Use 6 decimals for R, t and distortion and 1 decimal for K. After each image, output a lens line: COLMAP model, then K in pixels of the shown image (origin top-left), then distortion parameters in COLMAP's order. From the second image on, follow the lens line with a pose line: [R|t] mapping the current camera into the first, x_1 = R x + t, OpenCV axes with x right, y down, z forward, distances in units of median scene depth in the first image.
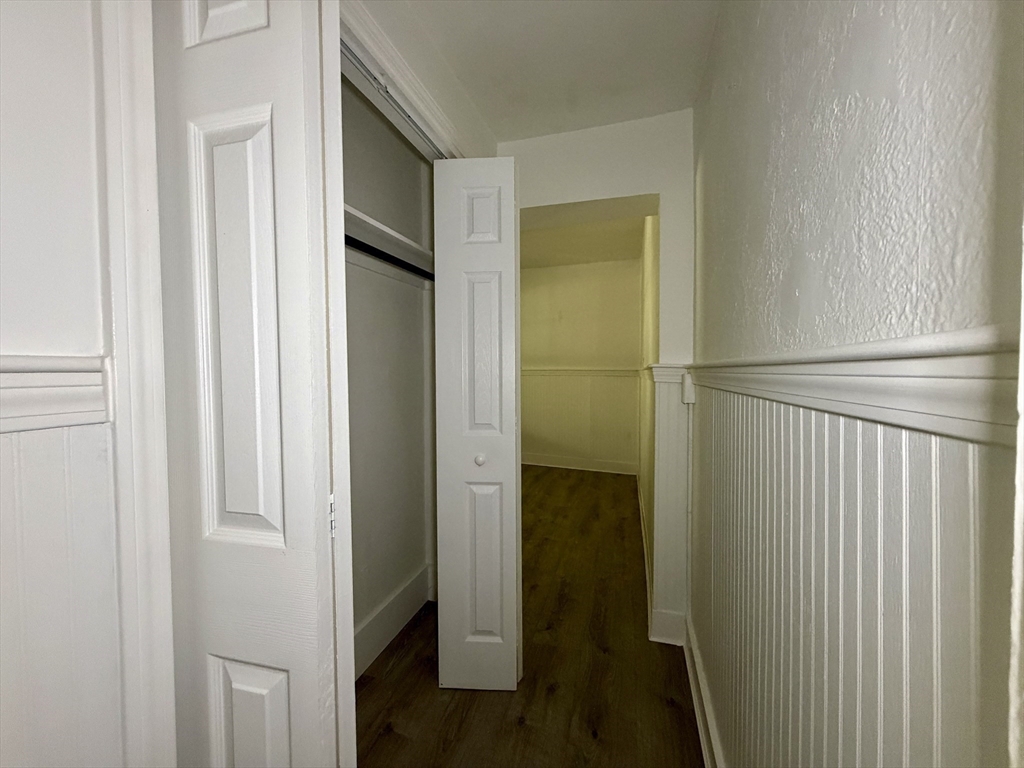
lens RADIAL K [[409.5, 0, 511.7], [0, 409.5, 380.5], [0, 0, 1]] dist [-0.001853, -0.000281]
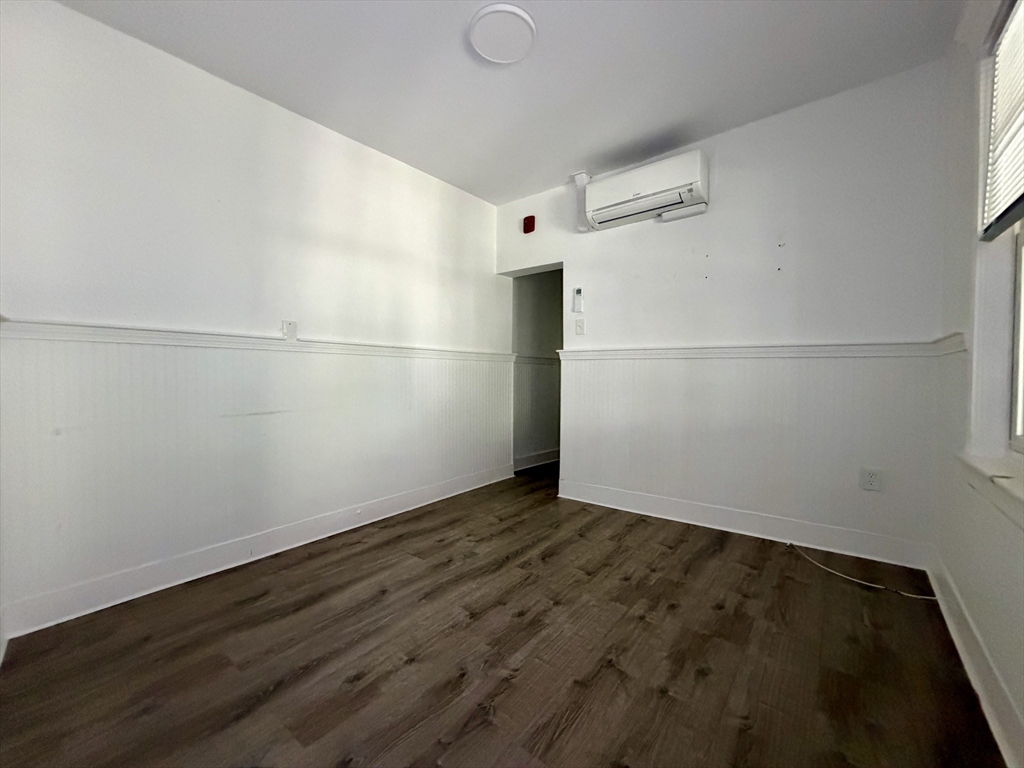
lens RADIAL K [[409.5, 0, 511.7], [0, 409.5, 380.5], [0, 0, 1]] dist [-0.001853, -0.000281]
pose [[-0.921013, -0.007732, 0.389454, -0.257034], [0.008382, 0.999178, 0.039661, 0.013673], [-0.389440, 0.039793, -0.920192, 1.524391]]
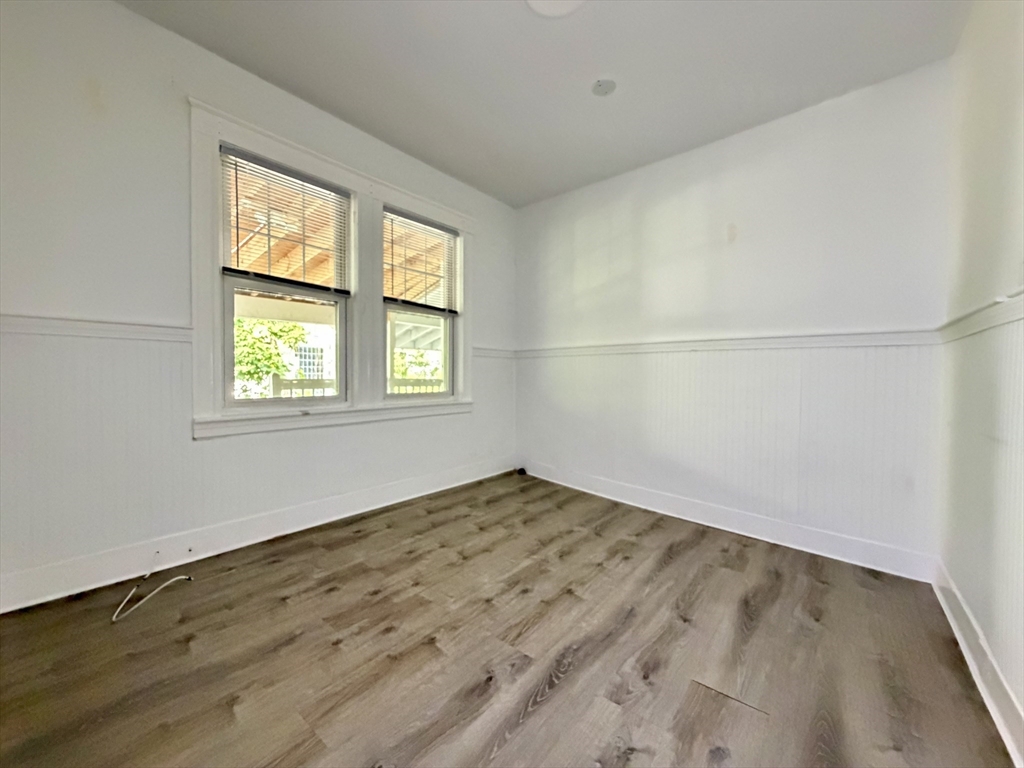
lens RADIAL K [[409.5, 0, 511.7], [0, 409.5, 380.5], [0, 0, 1]] dist [-0.001853, -0.000281]
pose [[0.923175, 0.023542, -0.383658, 0.092112], [-0.027280, 0.999619, -0.004303, 0.046446], [0.383410, 0.014438, 0.923465, 0.607187]]
